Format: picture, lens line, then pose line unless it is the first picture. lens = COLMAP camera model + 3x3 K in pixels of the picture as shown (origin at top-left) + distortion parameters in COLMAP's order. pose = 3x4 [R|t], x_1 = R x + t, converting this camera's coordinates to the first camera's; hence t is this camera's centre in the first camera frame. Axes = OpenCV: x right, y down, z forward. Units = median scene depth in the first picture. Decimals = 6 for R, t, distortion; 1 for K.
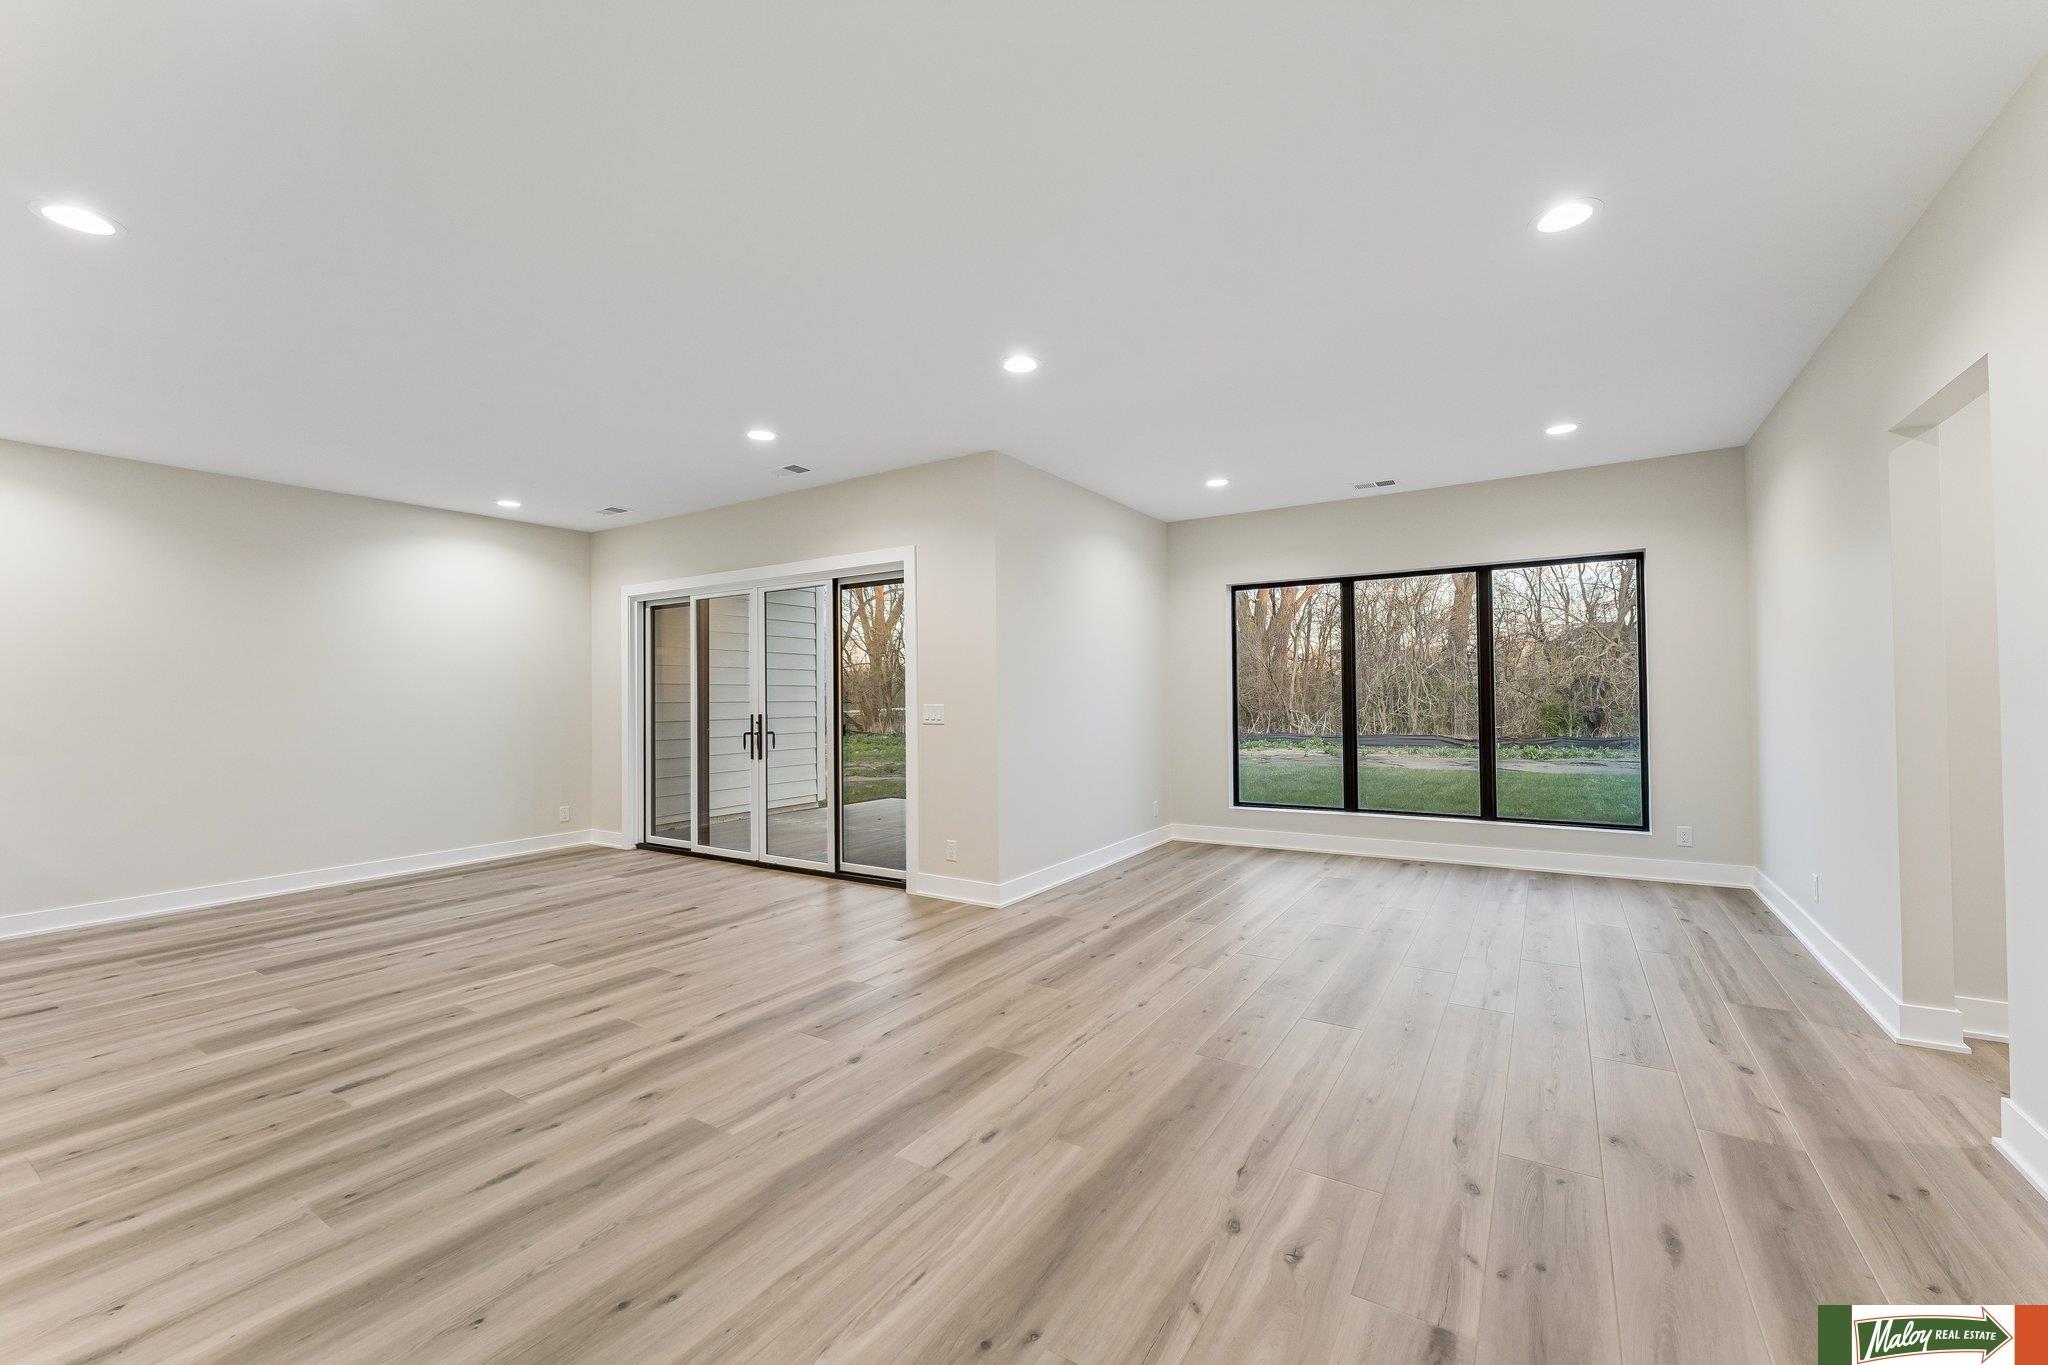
lens RADIAL K [[821.7, 0, 1026.6], [0, 821.7, 685.5], [0, 0, 1]] dist [-0.000314, 0.000209]
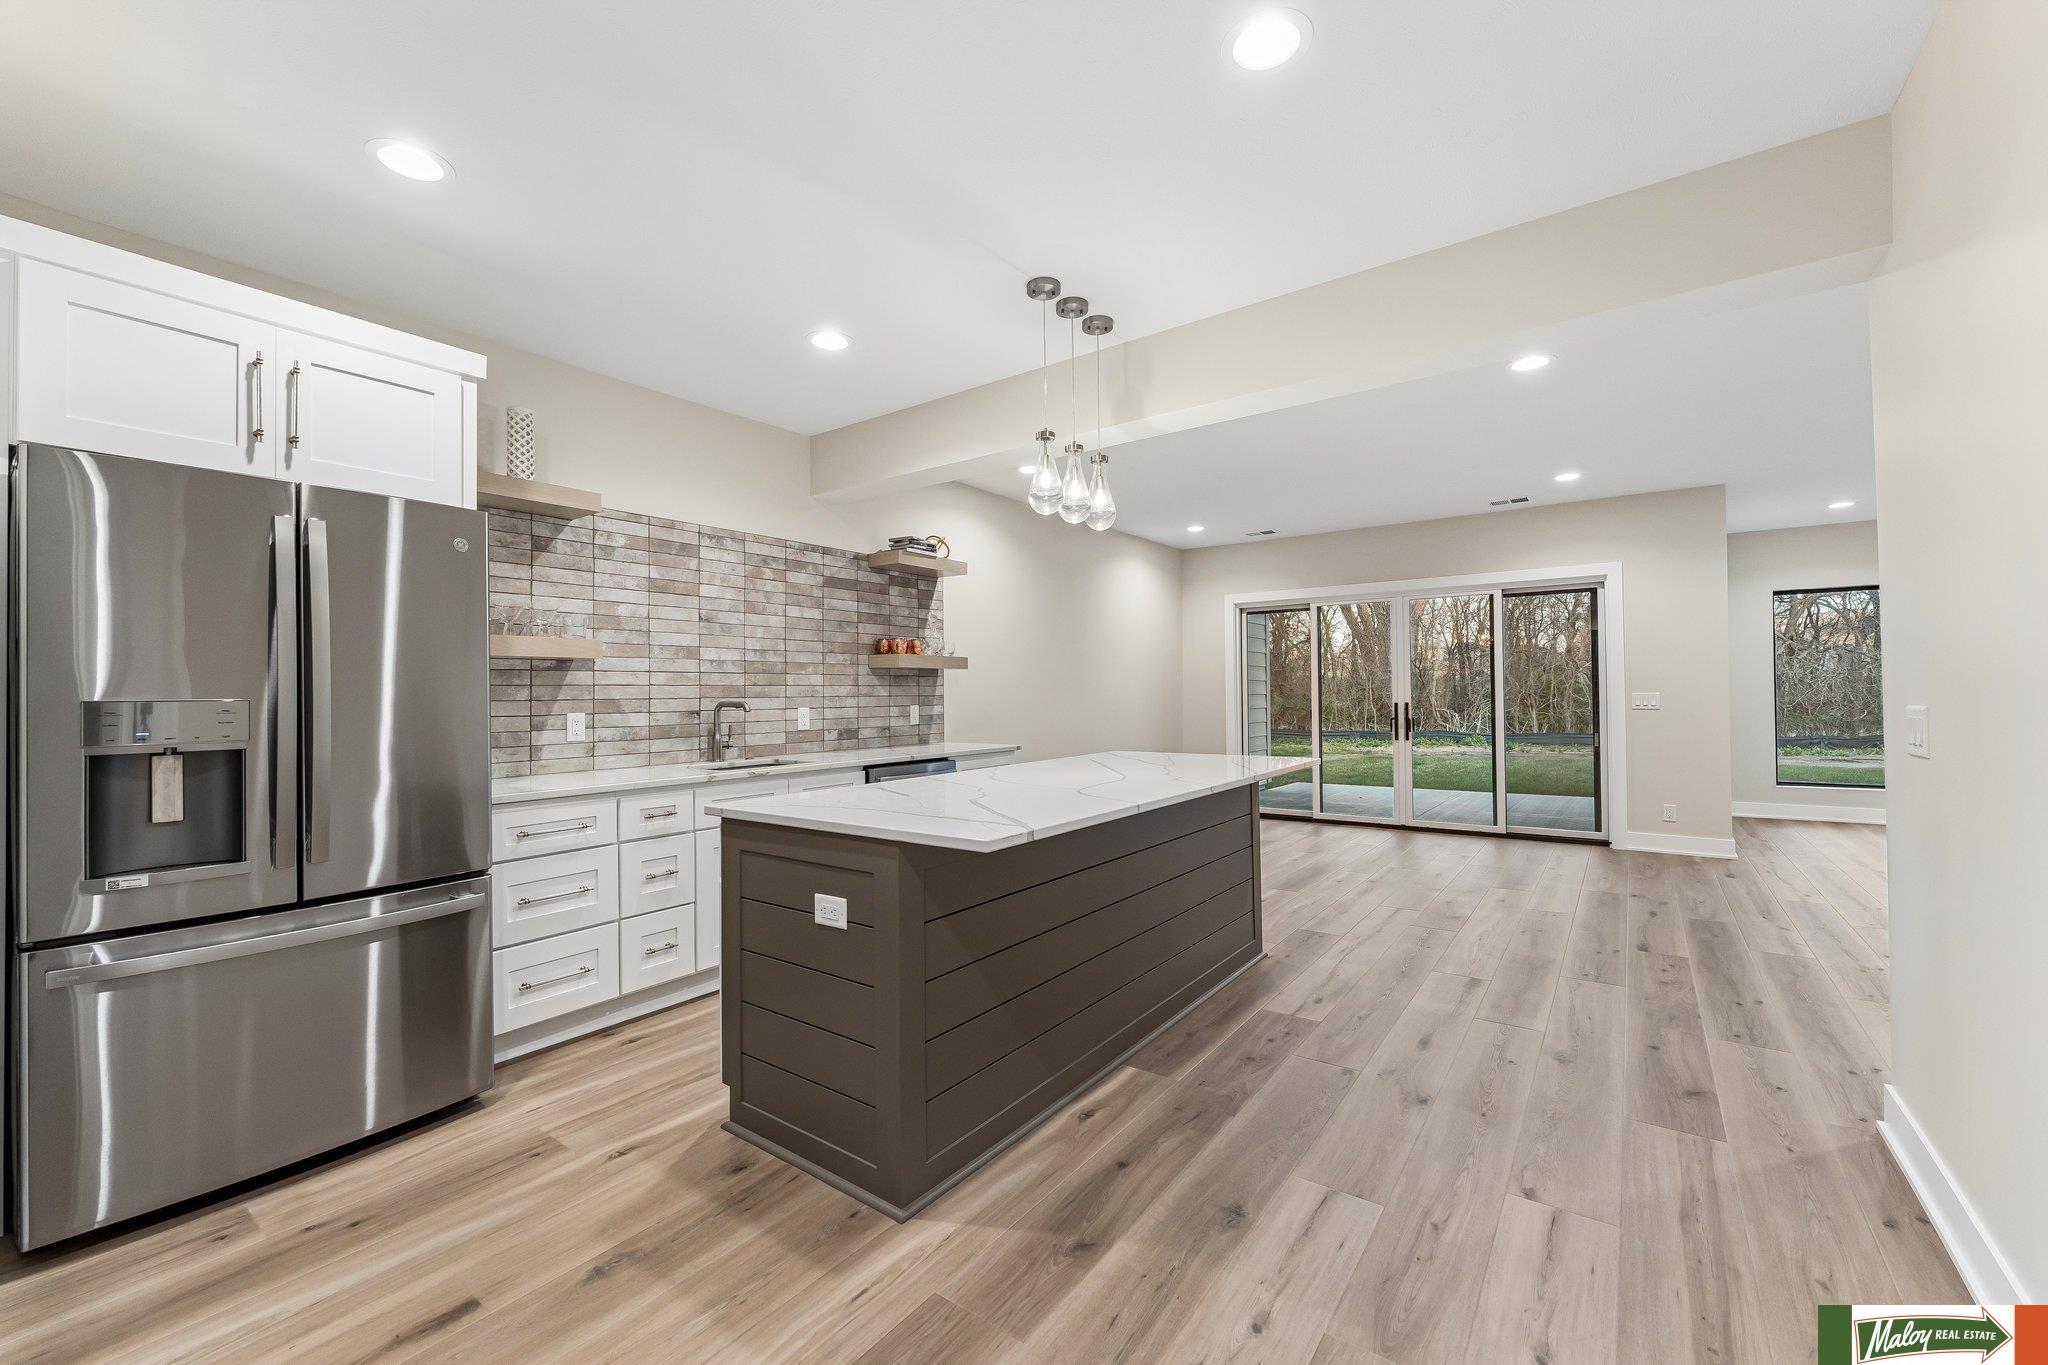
lens RADIAL K [[815.5, 0, 1033.0], [0, 815.5, 679.7], [0, 0, 1]] dist [-0.000289, -0.000081]
pose [[0.997124, -0.000178, -0.075788, -1.134959], [-0.000235, 0.999985, -0.005444, 0.013353], [0.075788, 0.005446, 0.997109, -0.330993]]
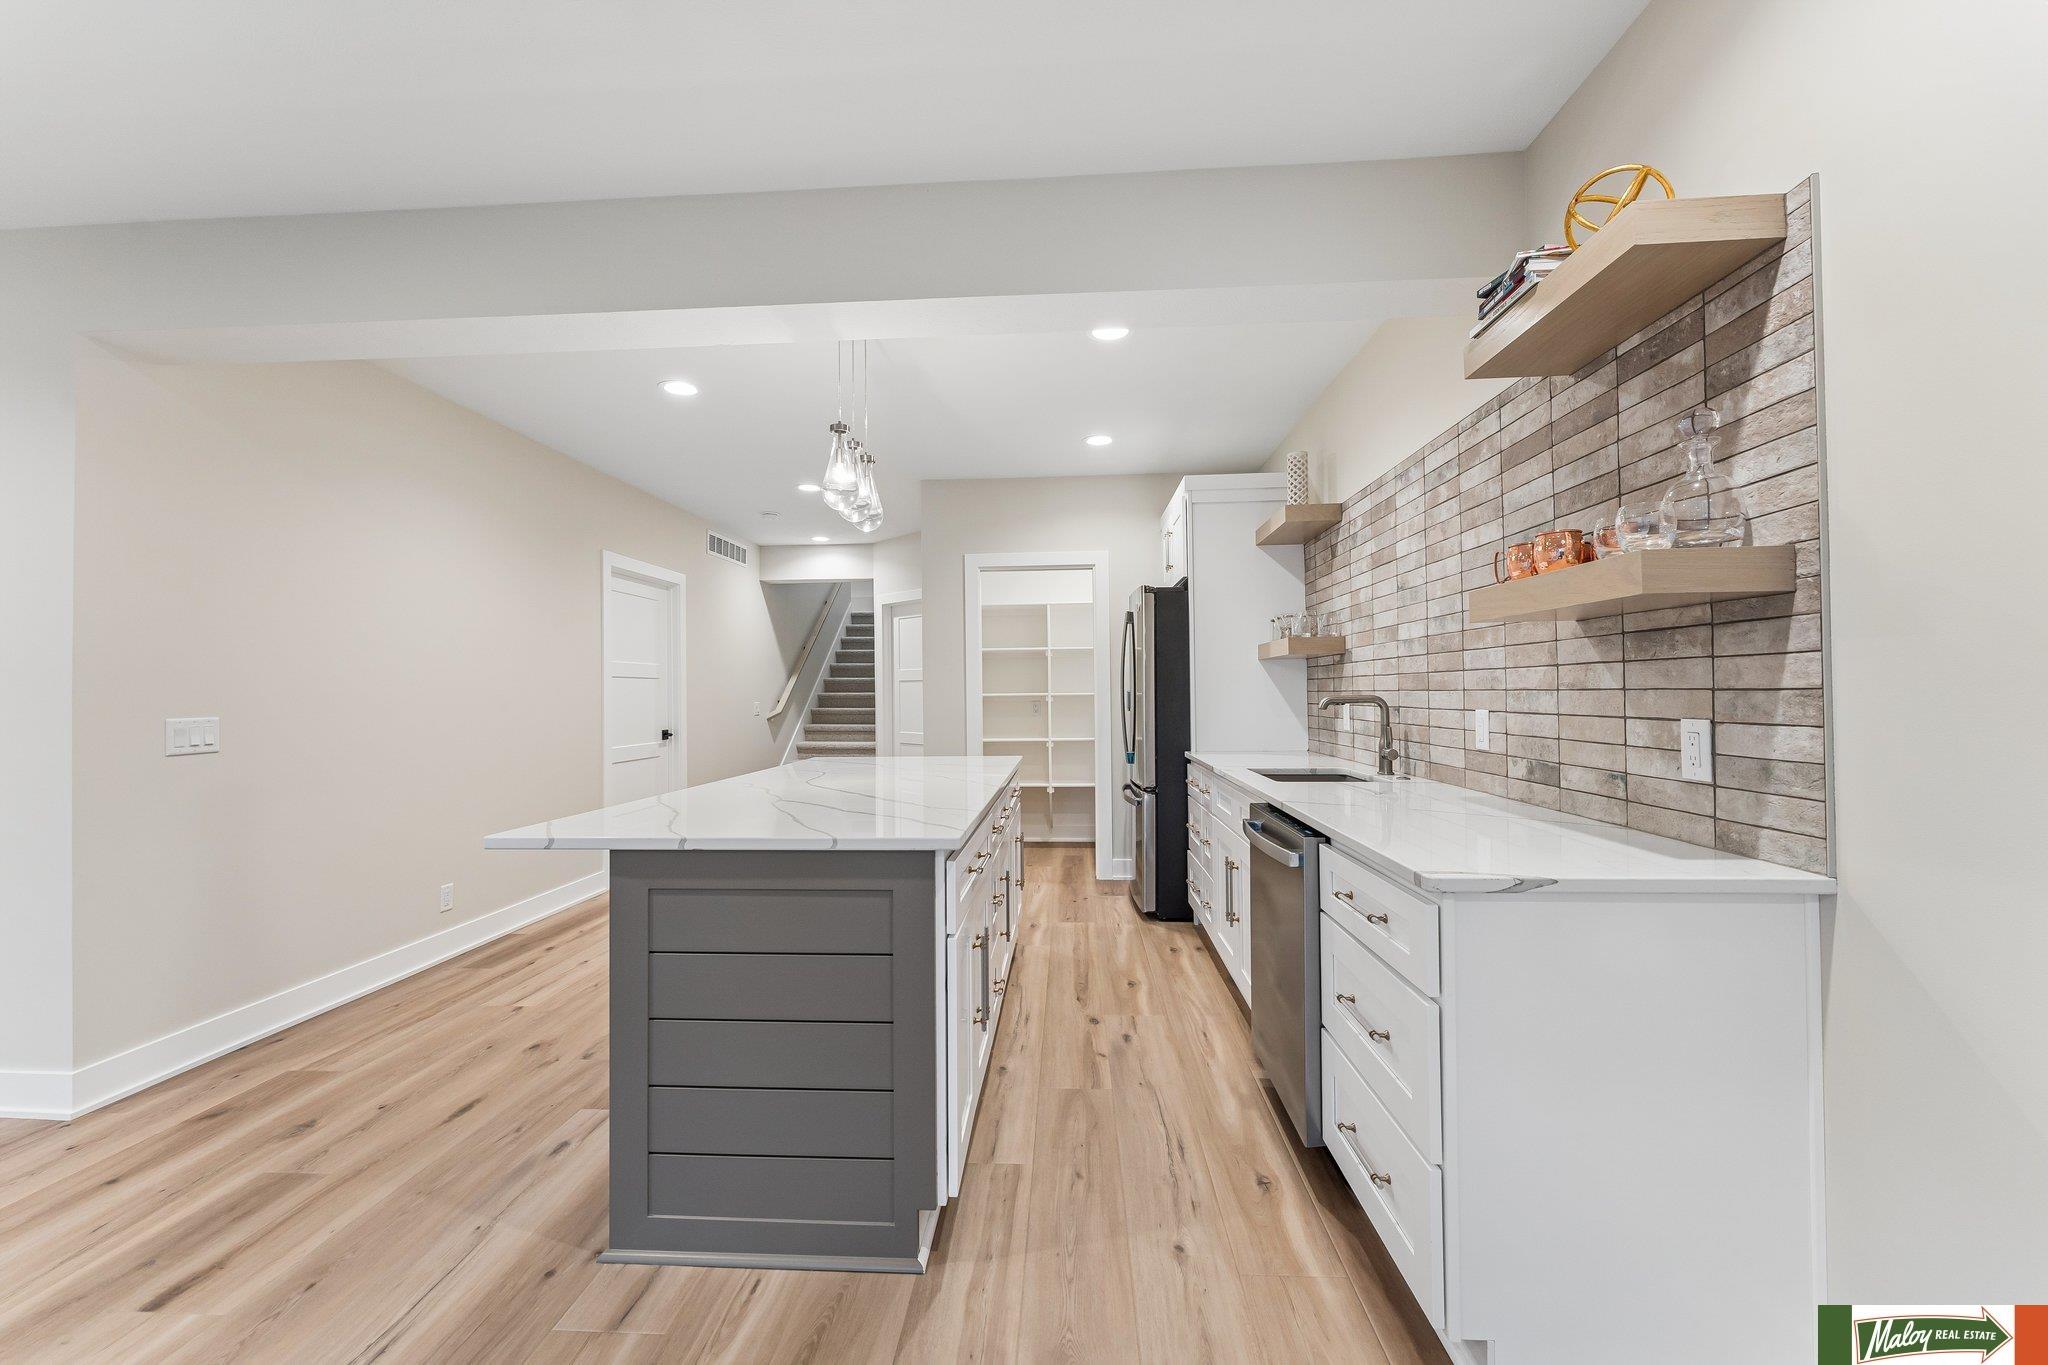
lens RADIAL K [[821.7, 0, 1026.6], [0, 821.7, 685.5], [0, 0, 1]] dist [-0.000314, 0.000209]
pose [[-0.877962, 0.019103, -0.478349, -0.940182], [0.028732, 0.999505, -0.012820, 0.025196], [0.477868, -0.024999, -0.878076, 1.096935]]
